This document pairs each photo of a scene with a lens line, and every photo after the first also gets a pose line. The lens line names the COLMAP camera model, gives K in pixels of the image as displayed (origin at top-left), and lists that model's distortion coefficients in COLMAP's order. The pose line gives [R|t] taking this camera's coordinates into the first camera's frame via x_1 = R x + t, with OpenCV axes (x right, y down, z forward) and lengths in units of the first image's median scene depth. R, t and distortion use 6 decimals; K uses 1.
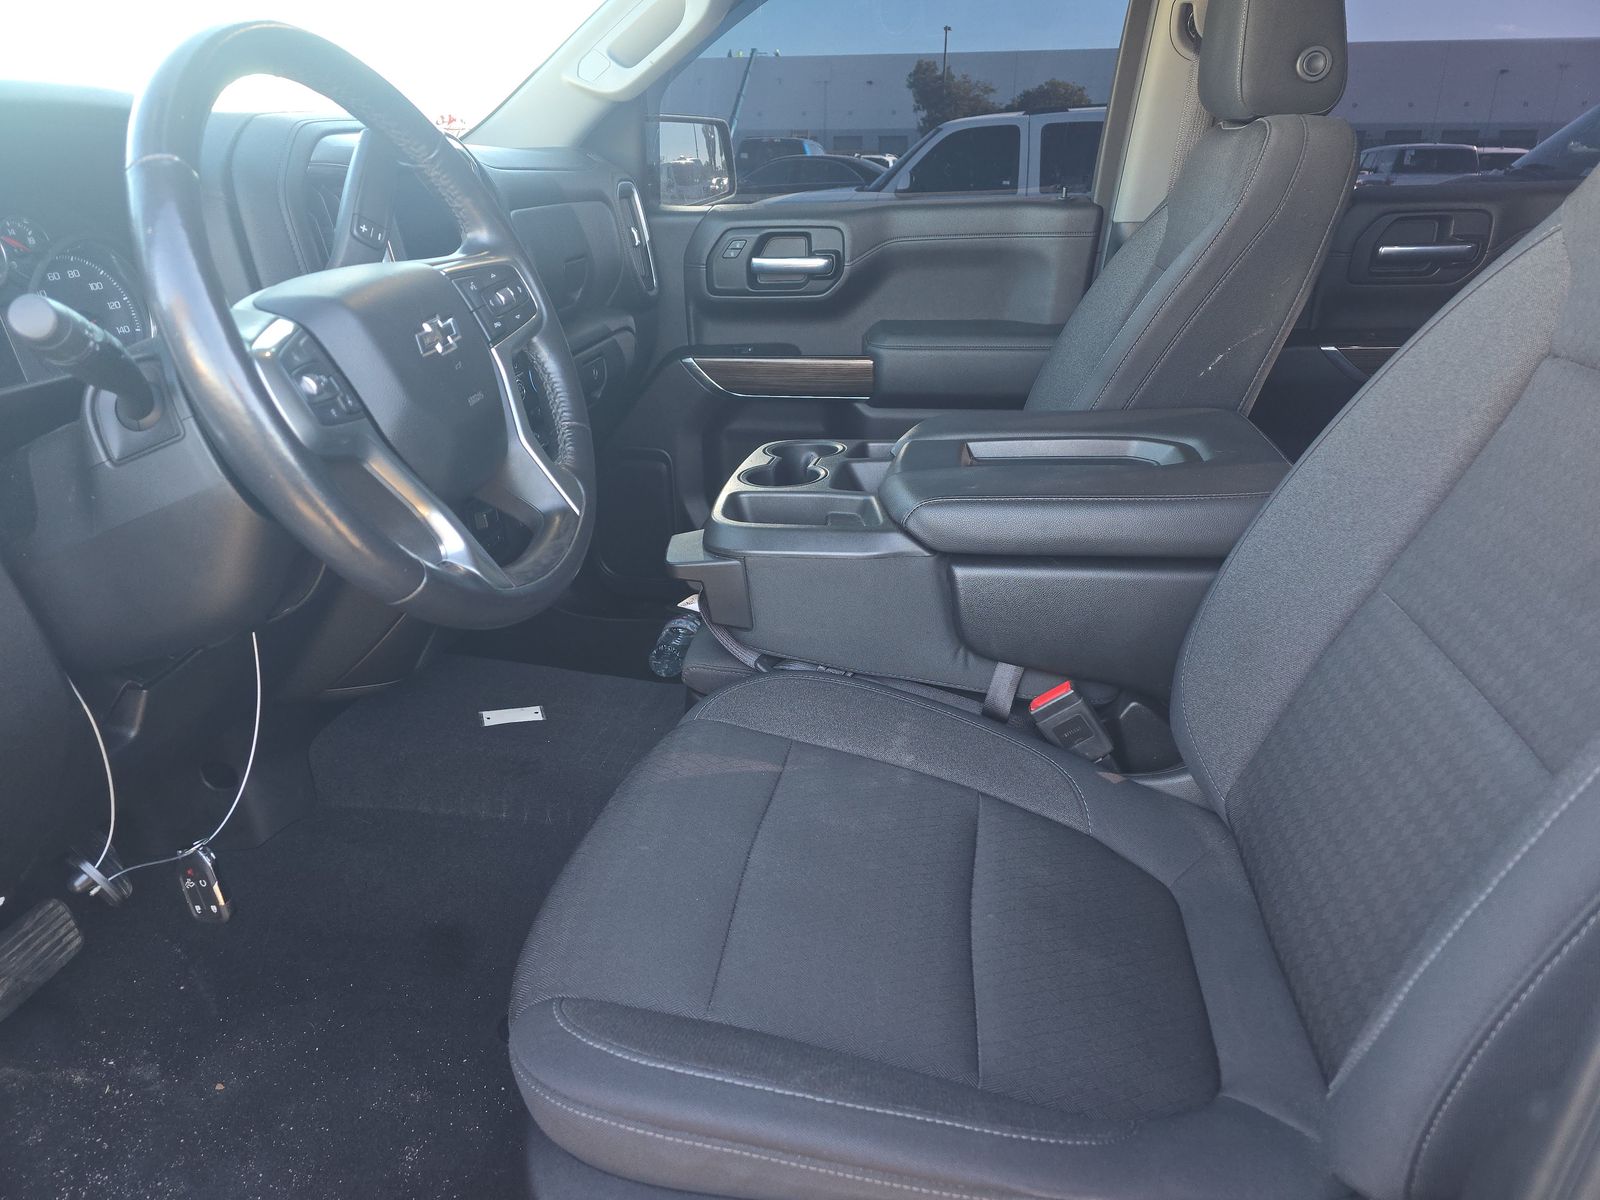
lens RADIAL K [[1081.1, 0, 796.7], [0, 1081.1, 593.0], [0, 0, 1]] dist [0.067136, -0.059685]
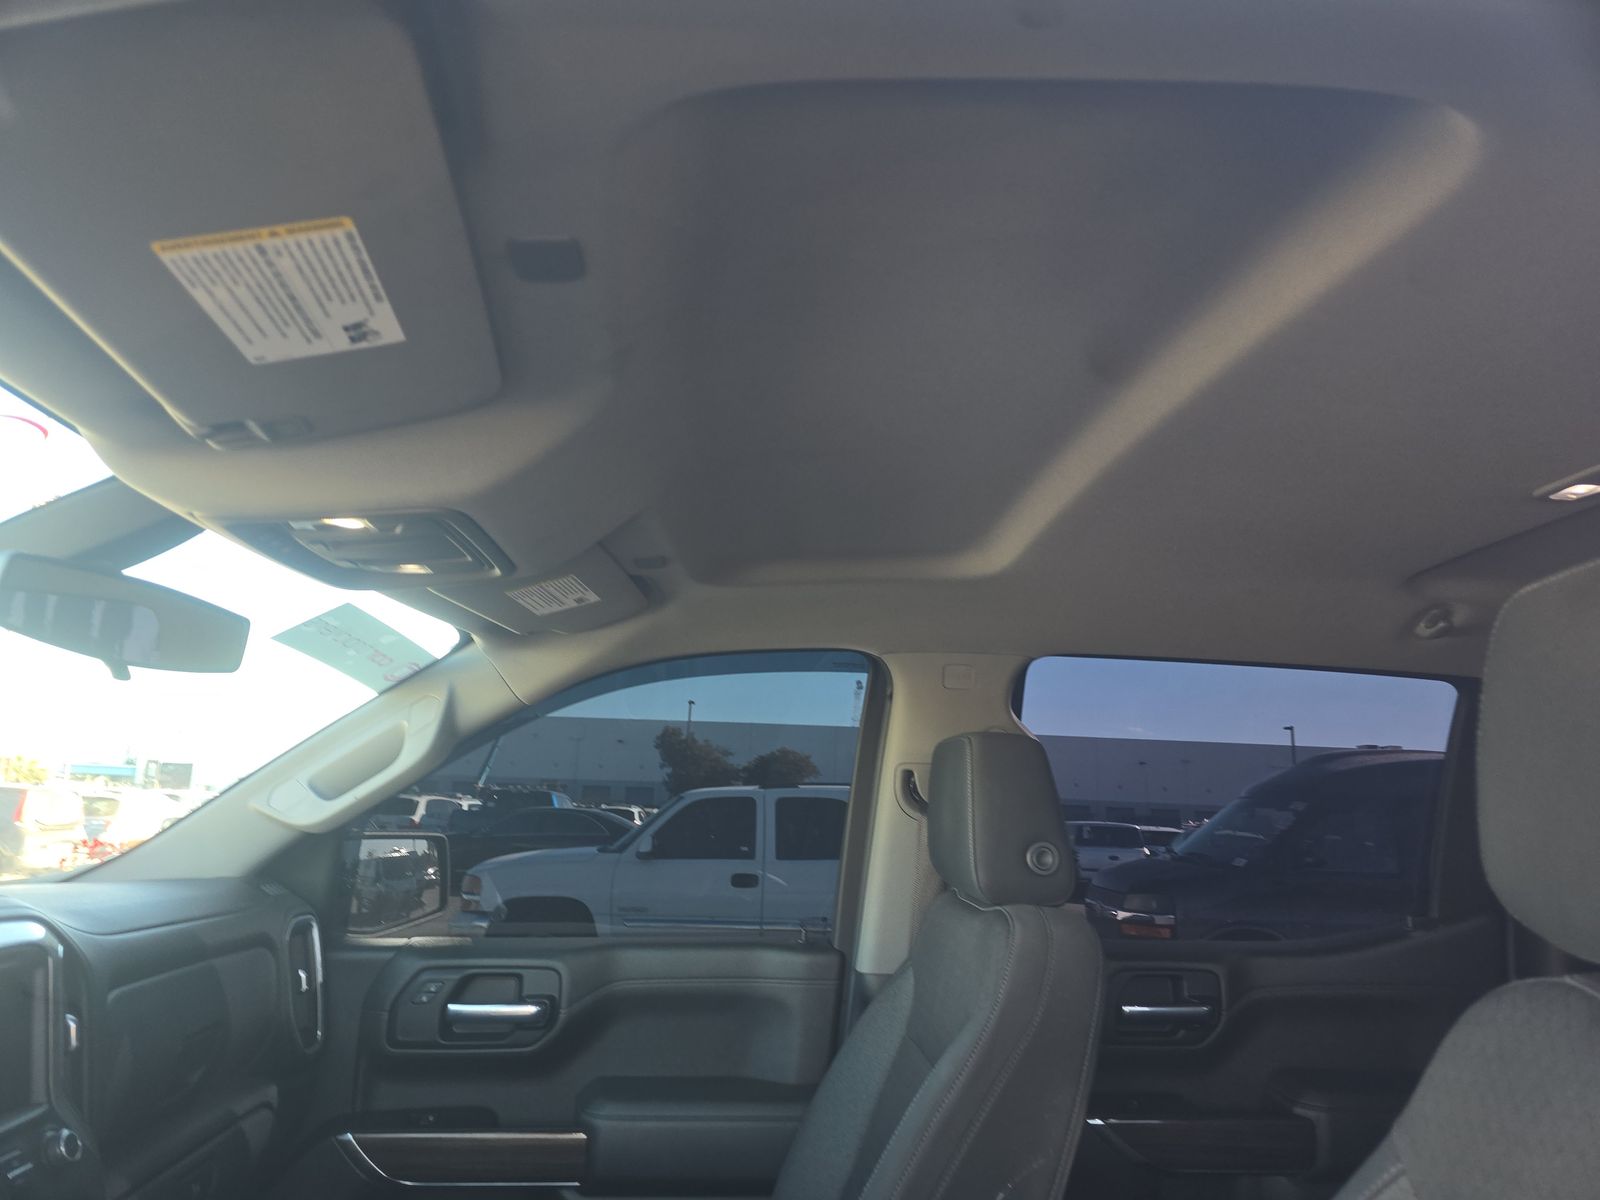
lens RADIAL K [[1081.1, 0, 796.7], [0, 1081.1, 593.0], [0, 0, 1]] dist [0.067136, -0.059685]
pose [[0.974311, 0.082855, 0.209412, 0.017913], [0.044667, 0.840295, -0.540285, -0.104961], [-0.220733, 0.535760, 0.815008, 0.077734]]
